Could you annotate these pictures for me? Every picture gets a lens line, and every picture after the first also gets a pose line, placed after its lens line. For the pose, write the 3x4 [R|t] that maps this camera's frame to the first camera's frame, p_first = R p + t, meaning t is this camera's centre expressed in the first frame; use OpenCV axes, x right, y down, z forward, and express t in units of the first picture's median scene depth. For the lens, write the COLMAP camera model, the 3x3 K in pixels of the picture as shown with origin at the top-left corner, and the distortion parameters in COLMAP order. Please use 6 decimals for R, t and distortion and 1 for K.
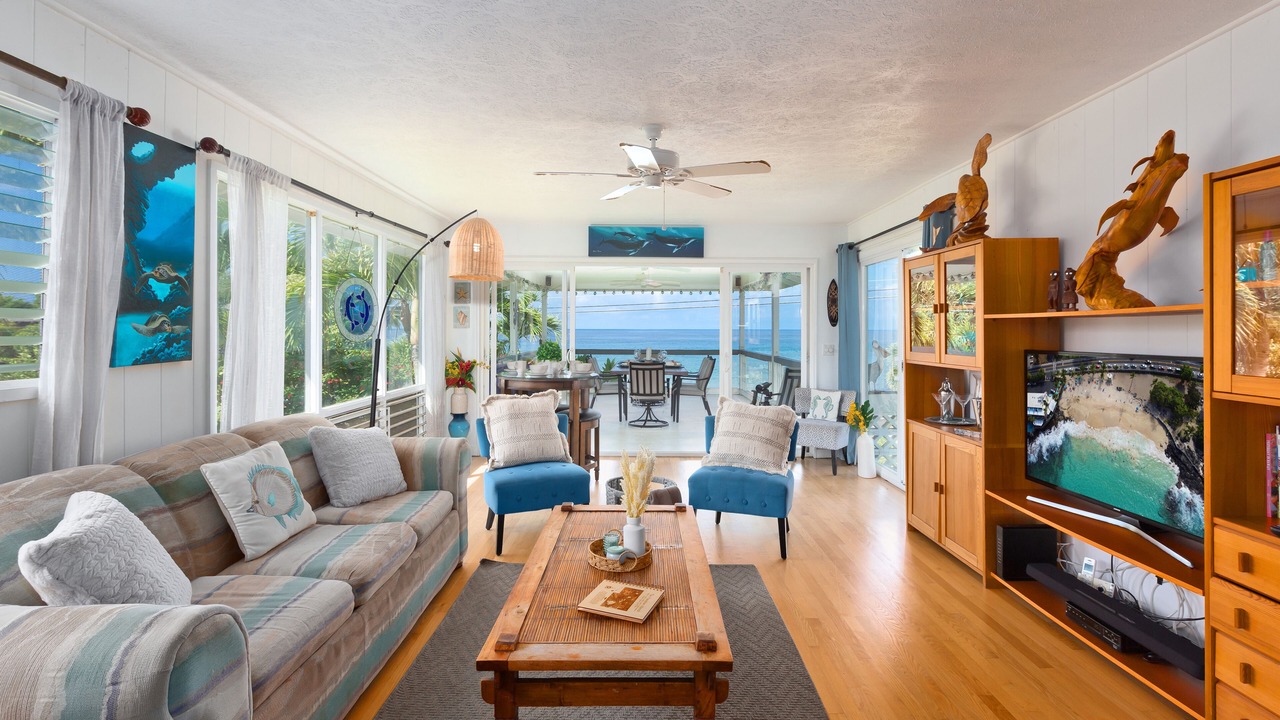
lens RADIAL K [[576.7, 0, 641.3], [0, 576.7, 333.5], [0, 0, 1]] dist [-0.000331, -0.000128]
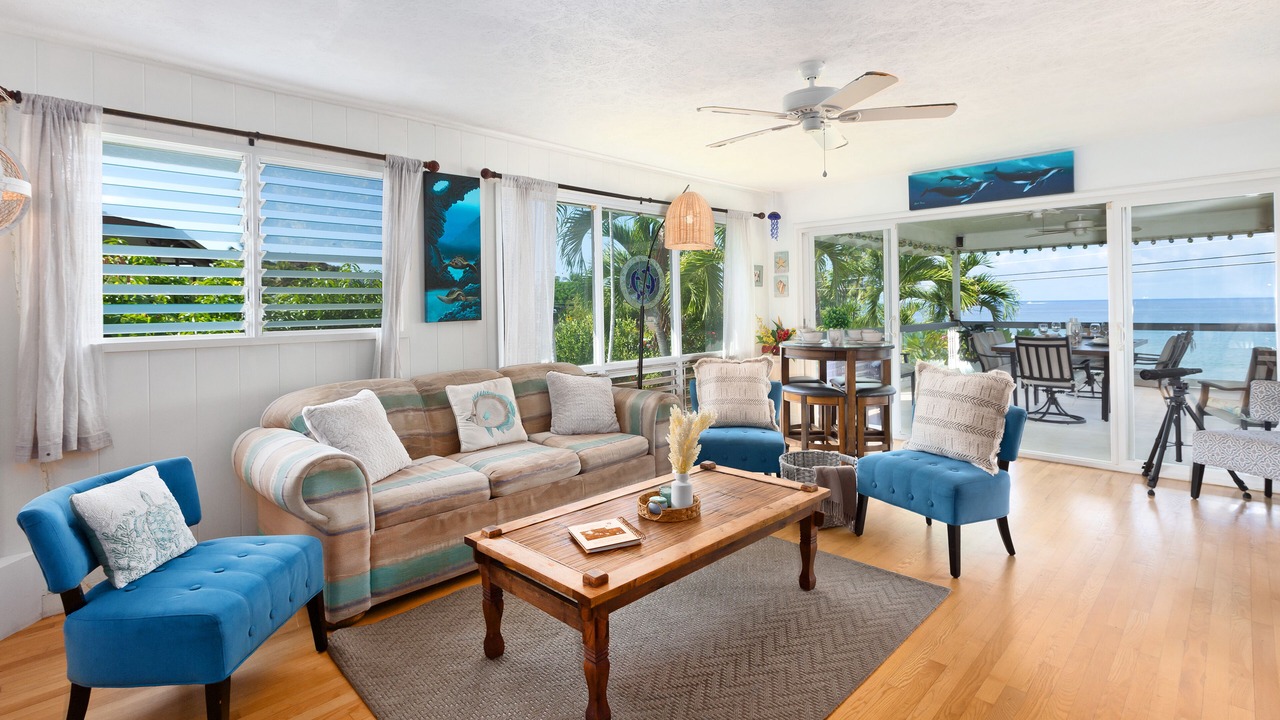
lens RADIAL K [[604.7, 0, 643.5], [0, 604.7, 309.4], [0, 0, 1]] dist [-0.001787, -0.000078]
pose [[0.715360, -0.011644, -0.698659, 0.628243], [0.012926, 0.999911, -0.003431, 0.030862], [0.698636, -0.006576, 0.715447, 0.179060]]
